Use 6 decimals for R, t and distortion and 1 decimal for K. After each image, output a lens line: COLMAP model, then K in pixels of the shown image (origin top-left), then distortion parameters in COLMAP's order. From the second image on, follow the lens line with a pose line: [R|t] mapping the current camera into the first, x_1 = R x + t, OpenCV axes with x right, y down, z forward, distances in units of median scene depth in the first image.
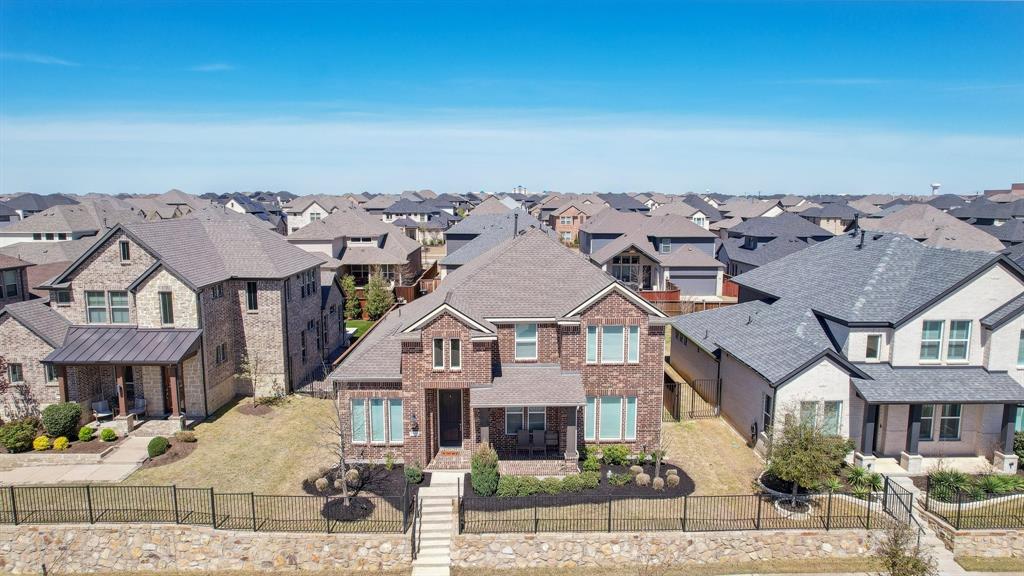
lens RADIAL K [[653.8, 0, 512.0], [0, 653.8, 288.0], [0, 0, 1]] dist [-0.041745, 0.002004]
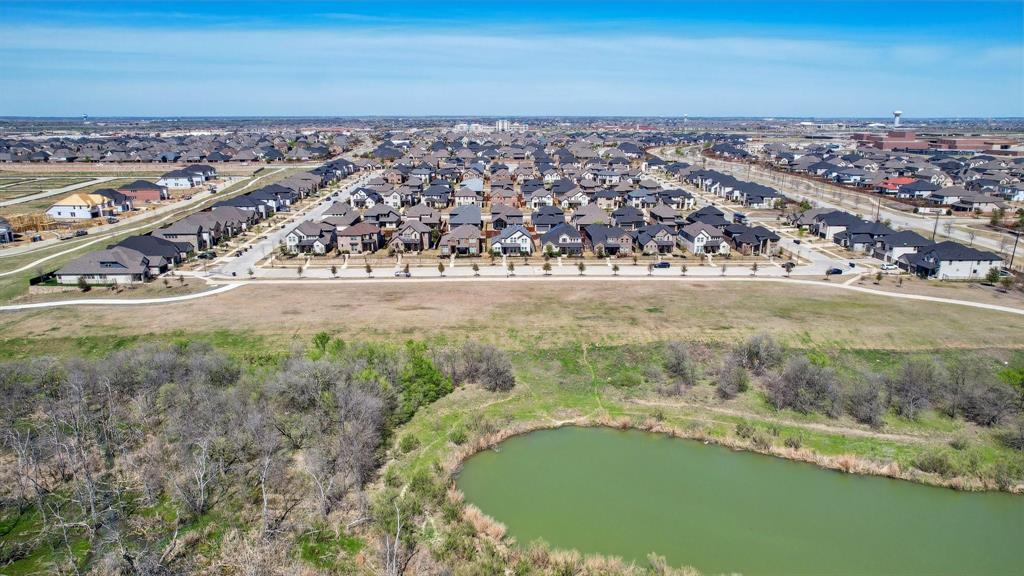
lens RADIAL K [[653.8, 0, 512.0], [0, 653.8, 288.0], [0, 0, 1]] dist [-0.041745, 0.002004]
pose [[0.999865, -0.003017, 0.016149, 0.513008], [0.001008, 0.992409, 0.122974, -0.335716], [-0.016398, -0.122941, 0.992279, -7.329690]]
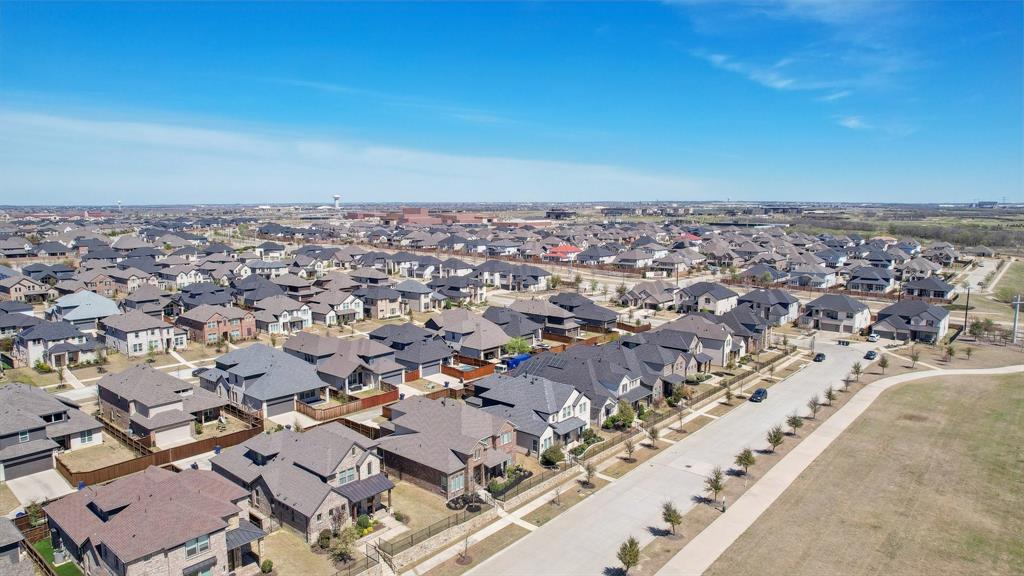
lens RADIAL K [[653.8, 0, 512.0], [0, 653.8, 288.0], [0, 0, 1]] dist [-0.041745, 0.002004]
pose [[0.660634, -0.096899, 0.744428, -2.174181], [0.102644, 0.993981, 0.038291, -0.776110], [-0.743658, 0.051115, 0.666604, -1.244385]]
